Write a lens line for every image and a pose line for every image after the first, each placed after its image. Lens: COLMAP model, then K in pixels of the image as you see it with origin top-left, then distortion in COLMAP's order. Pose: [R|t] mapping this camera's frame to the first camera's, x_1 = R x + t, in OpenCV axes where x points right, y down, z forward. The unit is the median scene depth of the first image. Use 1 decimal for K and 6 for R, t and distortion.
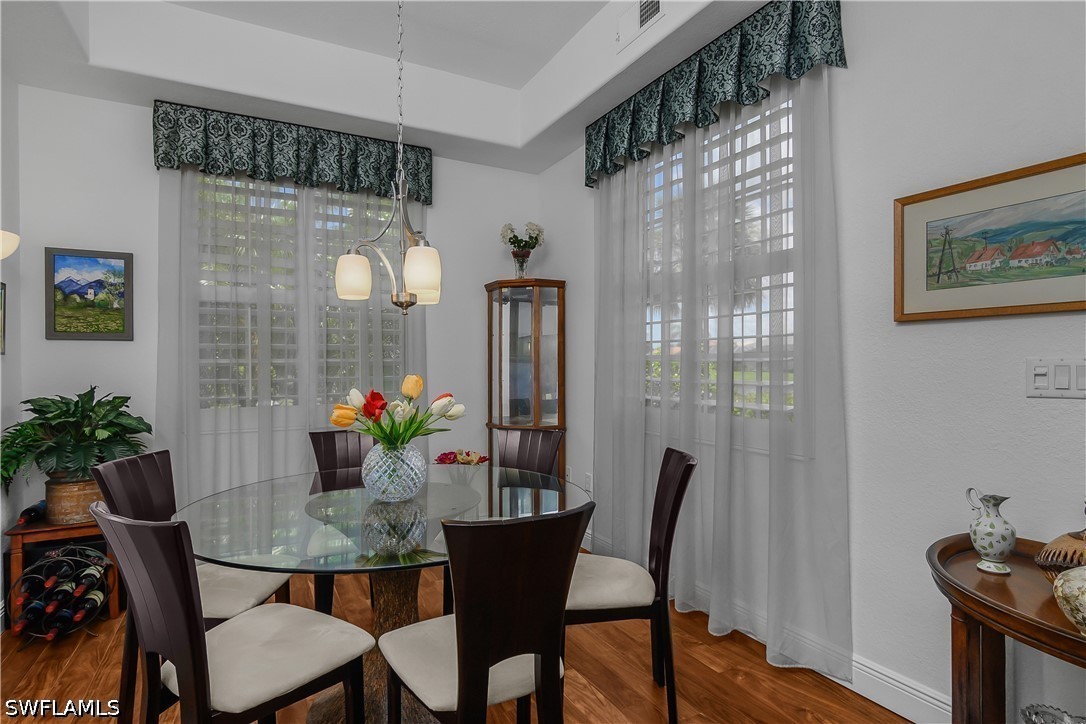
lens RADIAL K [[541.0, 0, 537.8], [0, 541.0, 360.3], [0, 0, 1]] dist [-0.021890, 0.005920]
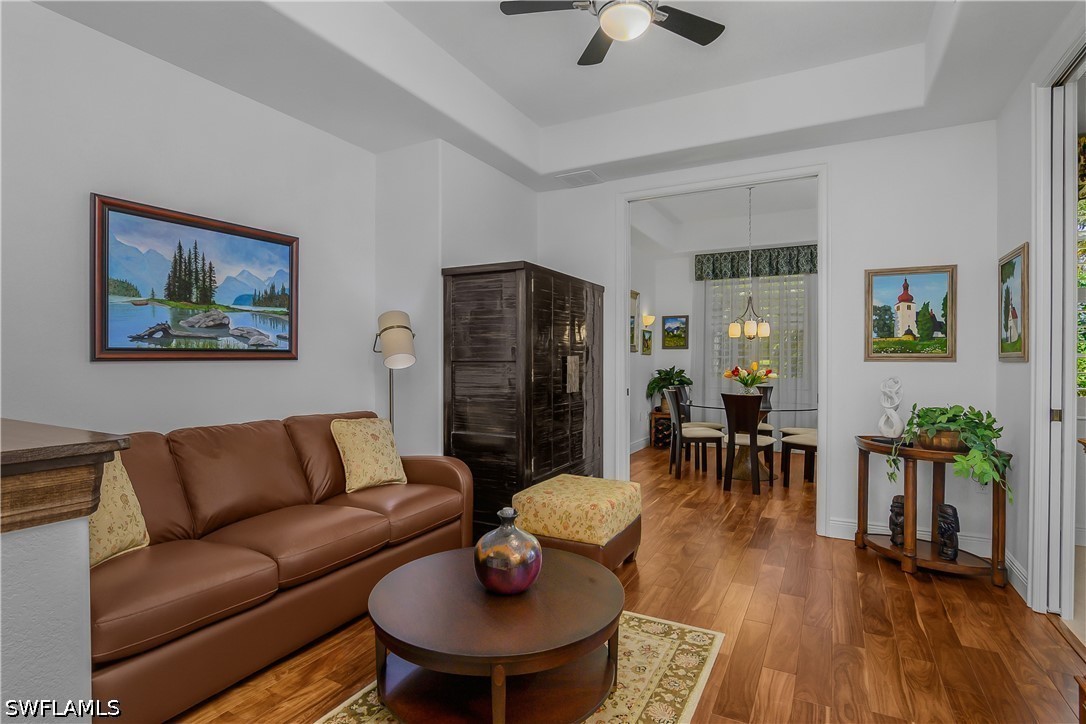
lens RADIAL K [[541.0, 0, 545.2], [0, 541.0, 361.5], [0, 0, 1]] dist [-0.021890, 0.005920]
pose [[0.550717, 0.016532, -0.834528, 1.076502], [-0.013709, 0.999848, 0.010761, 0.004608], [0.834579, 0.005515, 0.550860, -1.046093]]
